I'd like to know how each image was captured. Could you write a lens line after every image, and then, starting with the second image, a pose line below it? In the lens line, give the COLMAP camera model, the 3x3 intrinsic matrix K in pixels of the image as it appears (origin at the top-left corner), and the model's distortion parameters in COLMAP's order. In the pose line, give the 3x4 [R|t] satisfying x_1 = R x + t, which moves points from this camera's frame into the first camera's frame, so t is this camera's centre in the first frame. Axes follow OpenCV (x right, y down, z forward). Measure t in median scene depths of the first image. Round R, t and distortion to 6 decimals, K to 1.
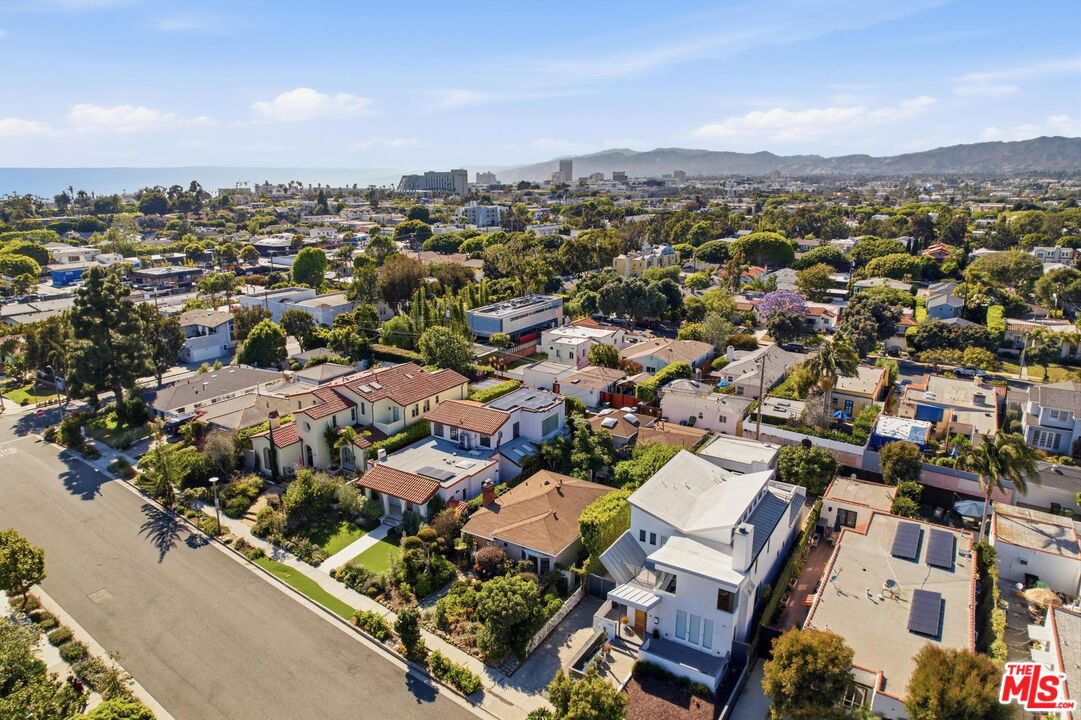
lens RADIAL K [[691.9, 0, 544.3], [0, 691.9, 356.2], [0, 0, 1]] dist [-0.068379, 0.060733]
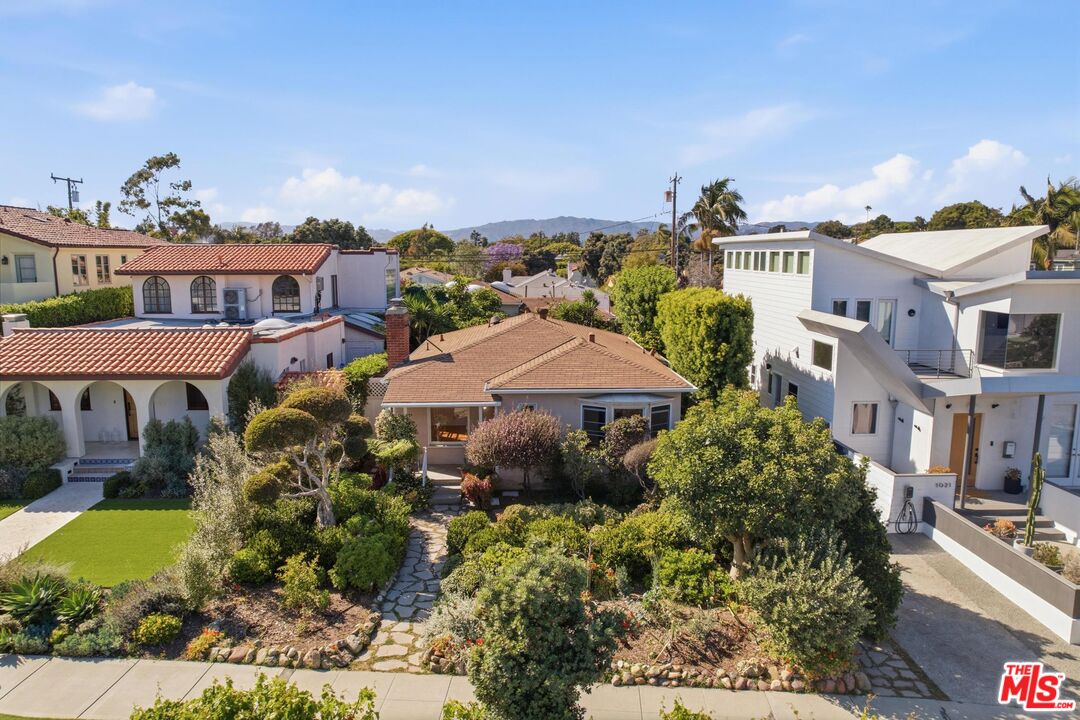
lens RADIAL K [[691.3, 0, 543.5], [0, 691.3, 354.4], [0, 0, 1]] dist [-0.068379, 0.060733]
pose [[0.830315, -0.080682, 0.551424, -0.195518], [0.140394, 0.987835, -0.066865, 0.210743], [-0.539321, 0.132936, 0.831541, 0.534018]]
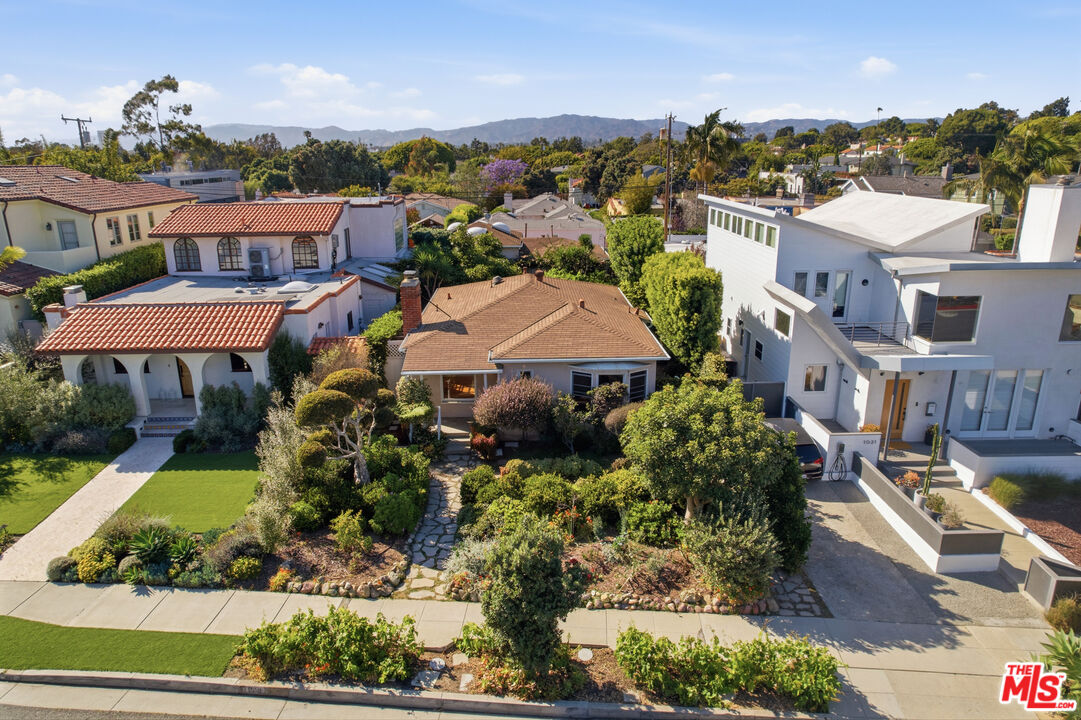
lens RADIAL K [[691.9, 0, 543.9], [0, 691.9, 354.0], [0, 0, 1]] dist [-0.068379, 0.060733]
pose [[0.832127, -0.161320, 0.530604, -0.214731], [0.146566, 0.986711, 0.070137, 0.180704], [-0.534867, 0.019406, 0.844713, 0.488725]]
